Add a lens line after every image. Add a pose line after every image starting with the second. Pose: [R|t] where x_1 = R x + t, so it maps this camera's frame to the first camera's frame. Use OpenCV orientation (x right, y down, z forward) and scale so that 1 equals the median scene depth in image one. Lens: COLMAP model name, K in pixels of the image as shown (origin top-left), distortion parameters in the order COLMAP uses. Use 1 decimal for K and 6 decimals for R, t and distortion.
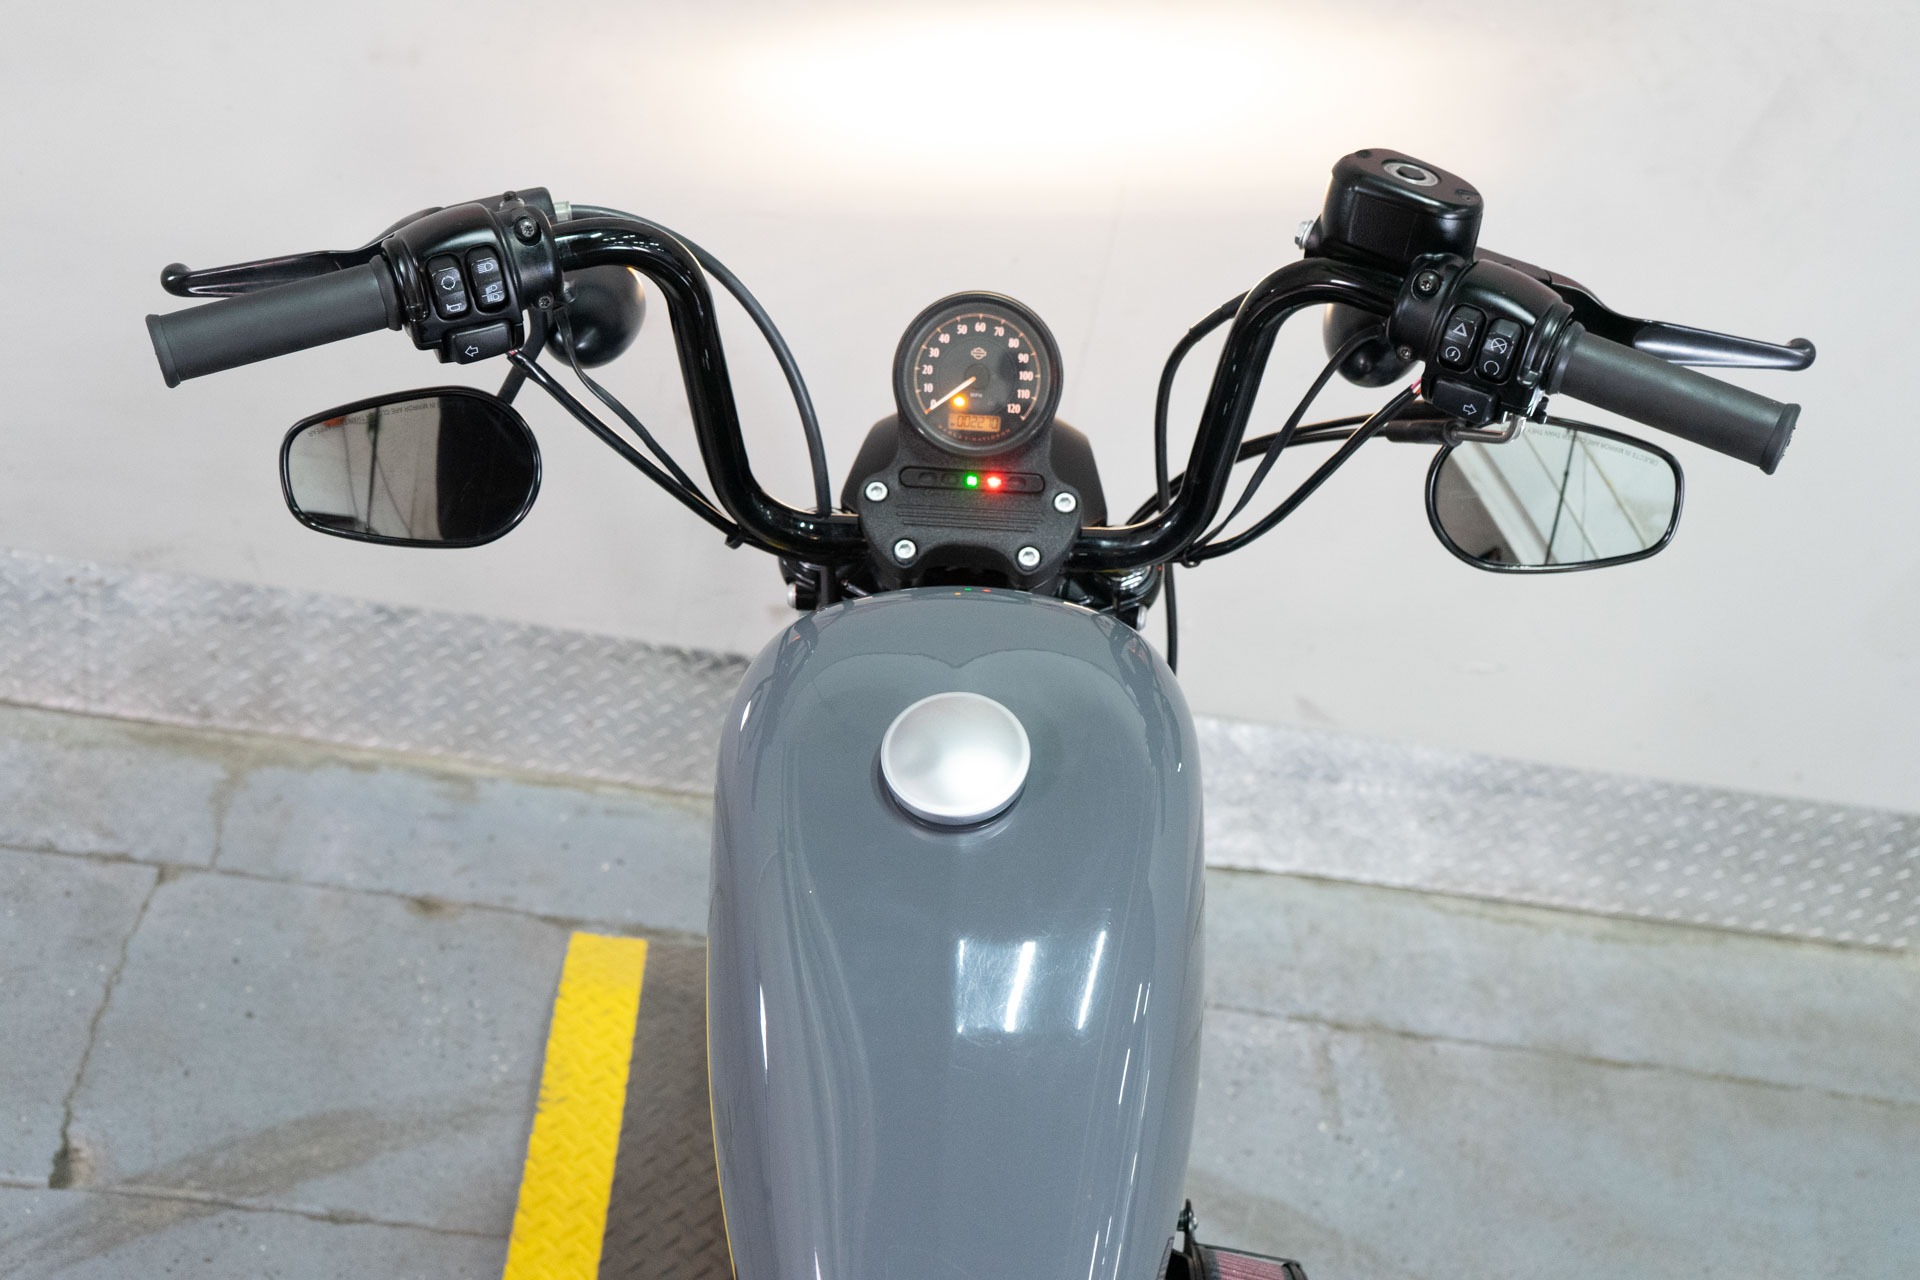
lens RADIAL K [[2381.6, 0, 960.0], [0, 2381.6, 640.0], [0, 0, 1]] dist [-0.016989, -0.022480]
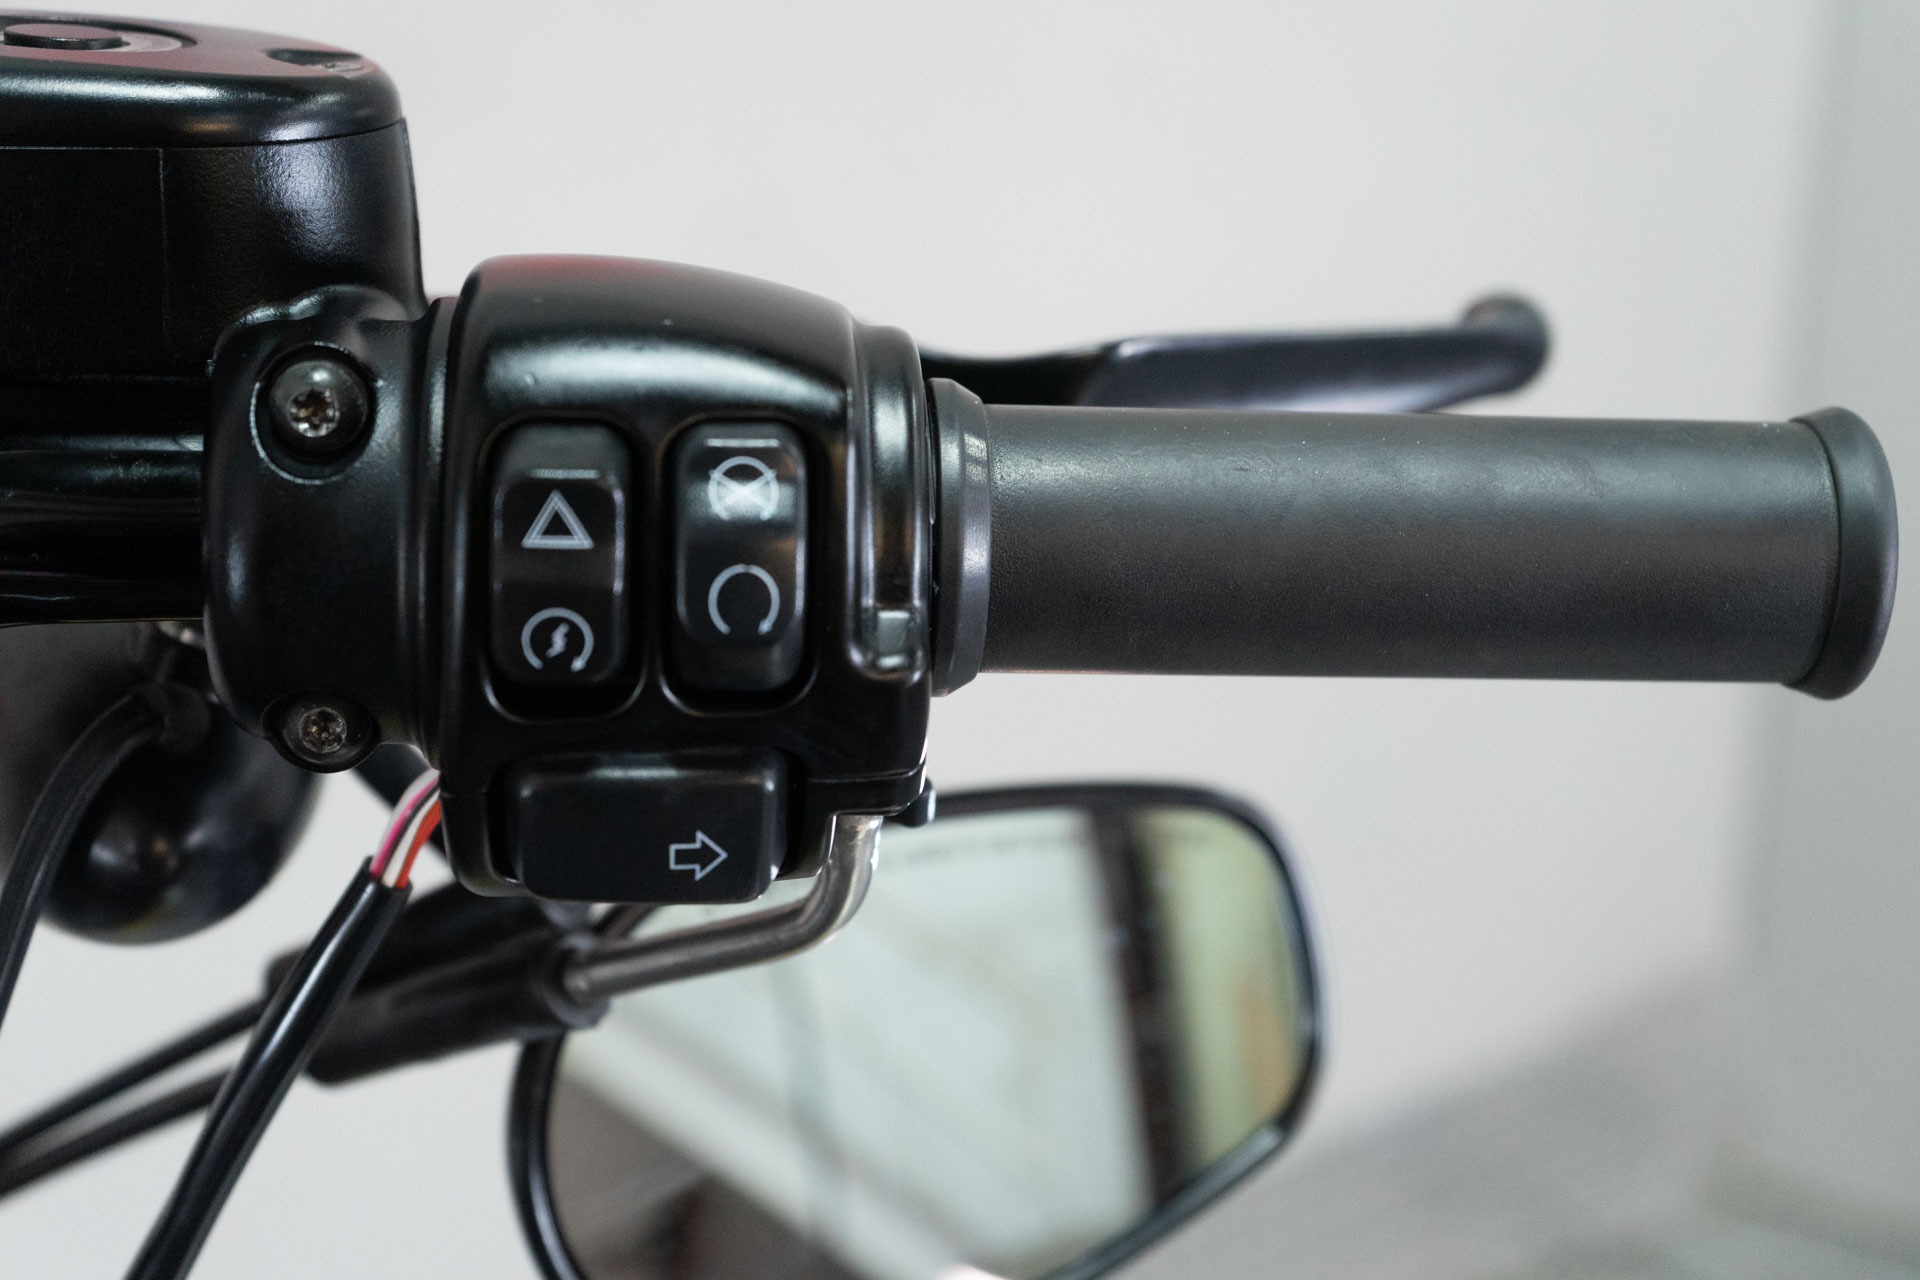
lens RADIAL K [[3064.4, 0, 960.0], [0, 3064.4, 640.0], [0, 0, 1]] dist [0.008017, 0.035304]
pose [[0.843538, -0.303304, 0.443227, 0.111063], [0.382337, 0.918707, -0.098976, -0.076552], [-0.377176, 0.252953, 0.890928, 0.716264]]
